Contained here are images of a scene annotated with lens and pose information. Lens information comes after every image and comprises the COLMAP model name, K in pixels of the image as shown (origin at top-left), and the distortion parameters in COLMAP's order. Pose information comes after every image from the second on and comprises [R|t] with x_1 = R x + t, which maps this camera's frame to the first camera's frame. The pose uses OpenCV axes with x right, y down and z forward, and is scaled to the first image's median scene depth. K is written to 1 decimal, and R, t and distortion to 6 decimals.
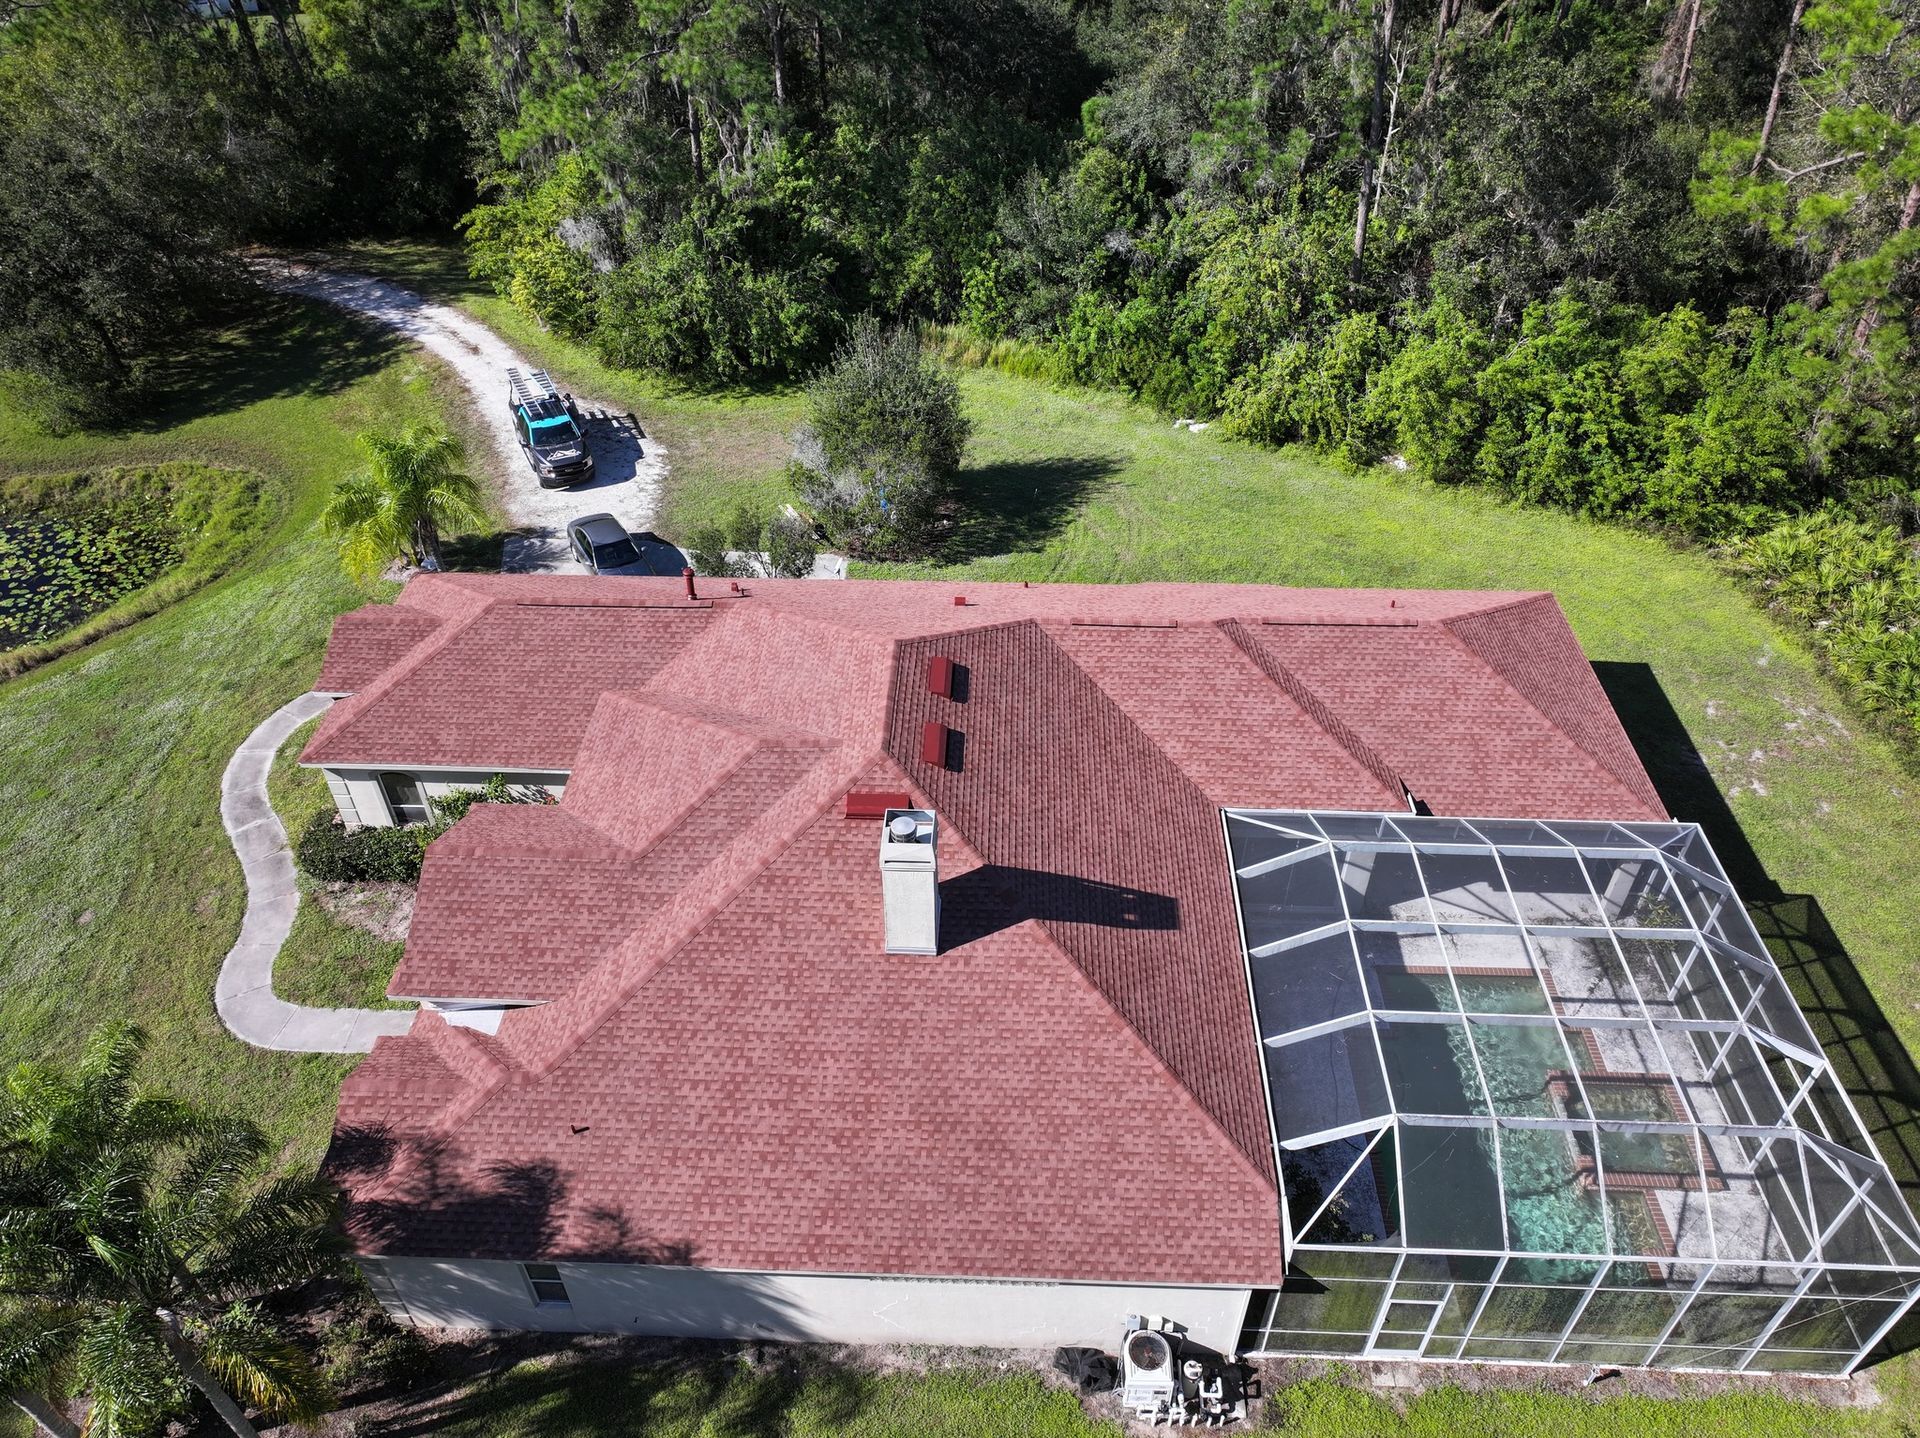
lens RADIAL K [[1340.4, 0, 963.9], [0, 1340.4, 720.9], [0, 0, 1]] dist [-0.003335, 0.014767]
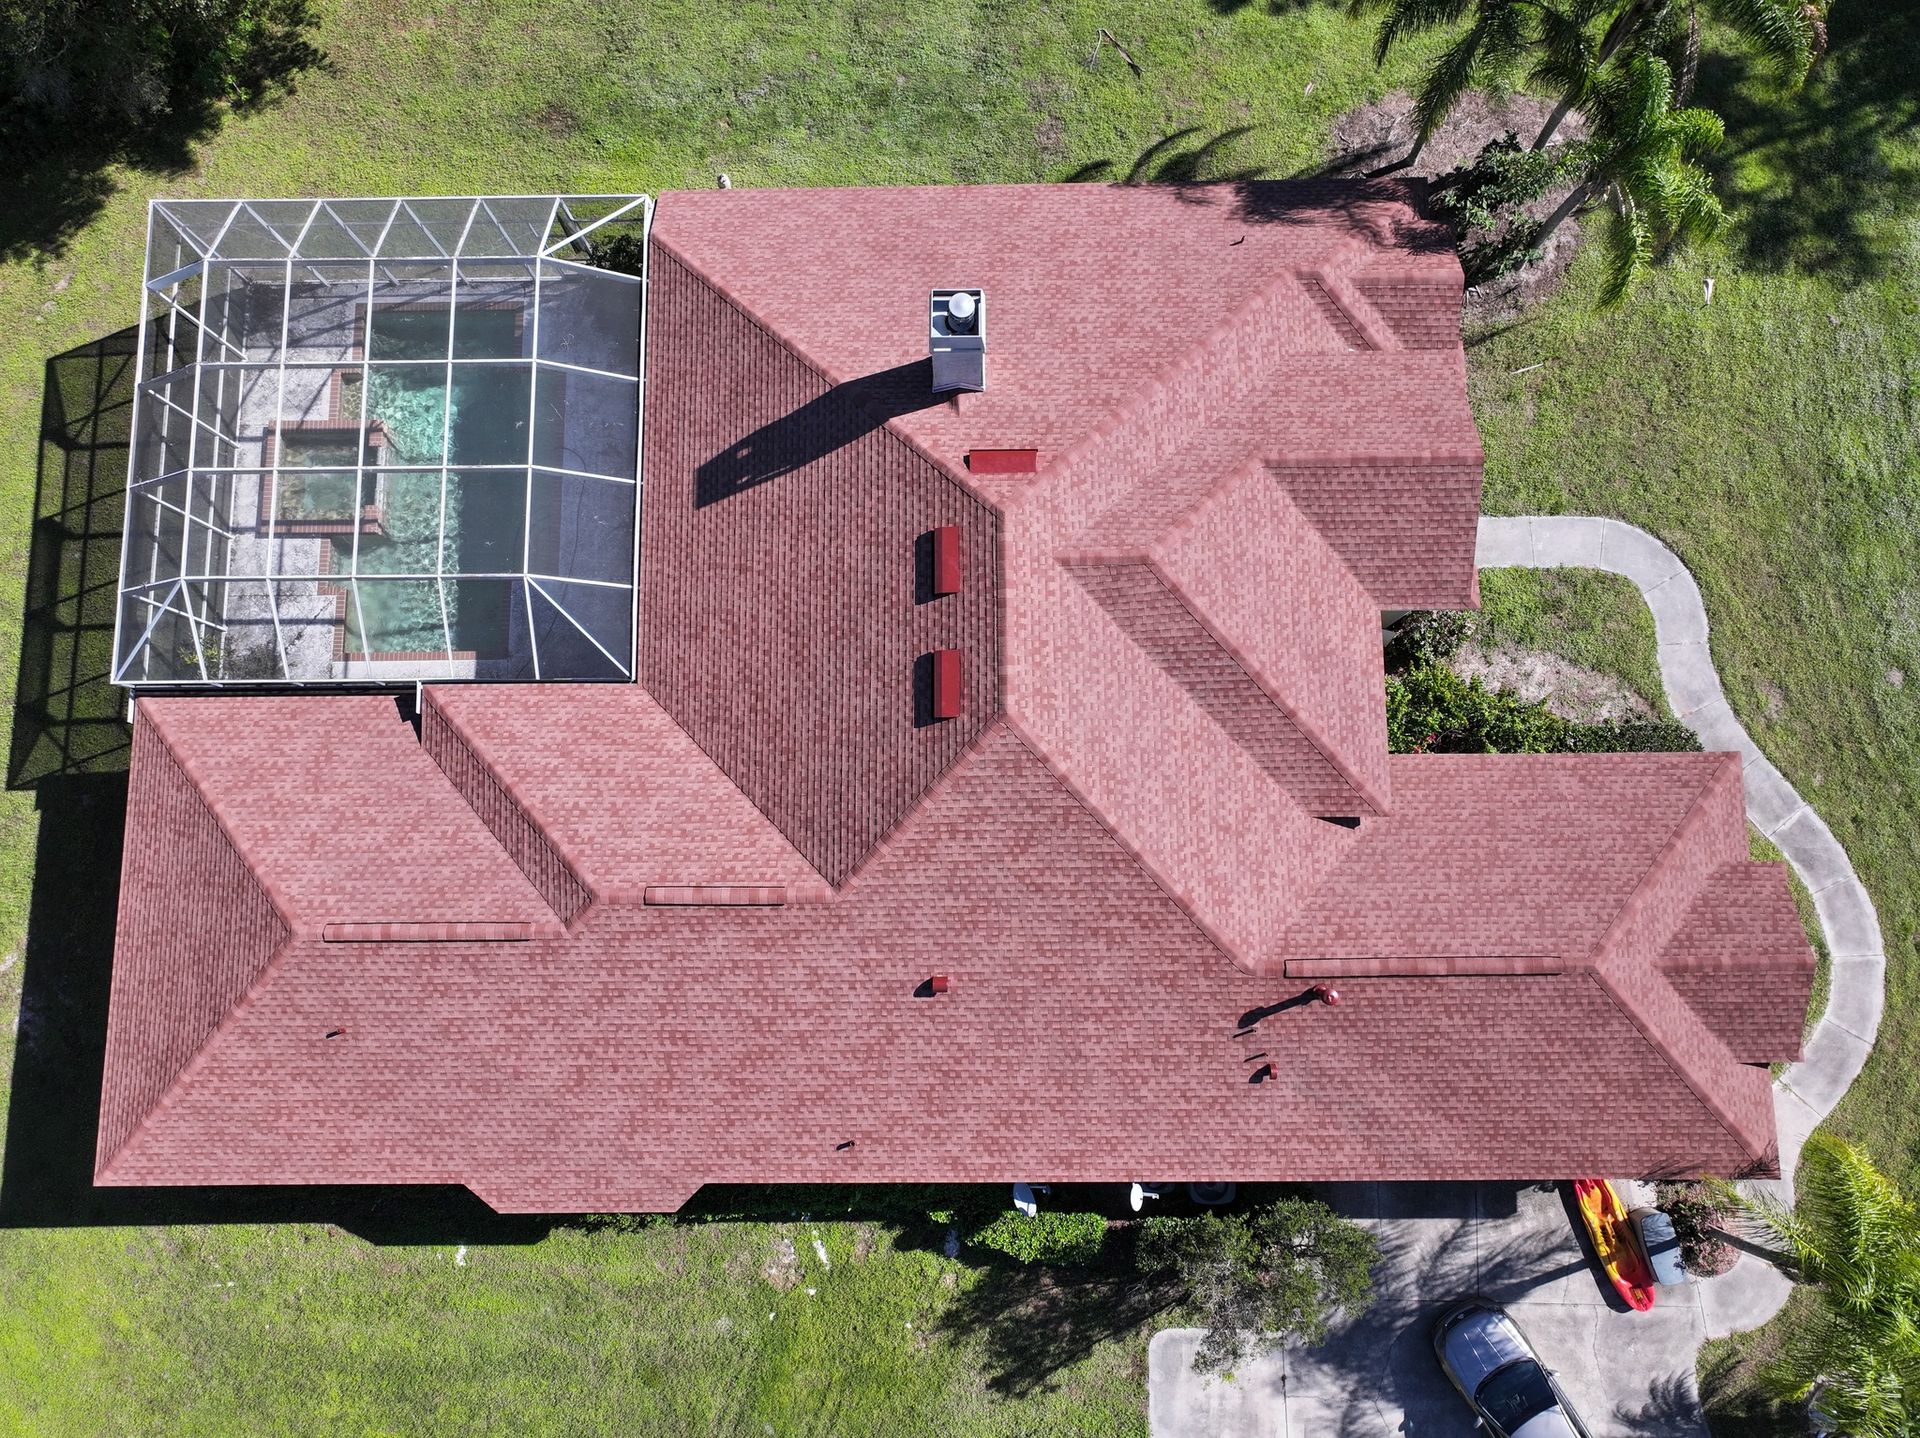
lens RADIAL K [[1340.4, 0, 966.3], [0, 1340.4, 717.5], [0, 0, 1]] dist [-0.003335, 0.014767]
pose [[-0.998855, 0.046157, 0.012603, -0.035633], [-0.013779, -0.529733, 0.848052, -0.684898], [0.045819, 0.846907, 0.529763, 0.550918]]
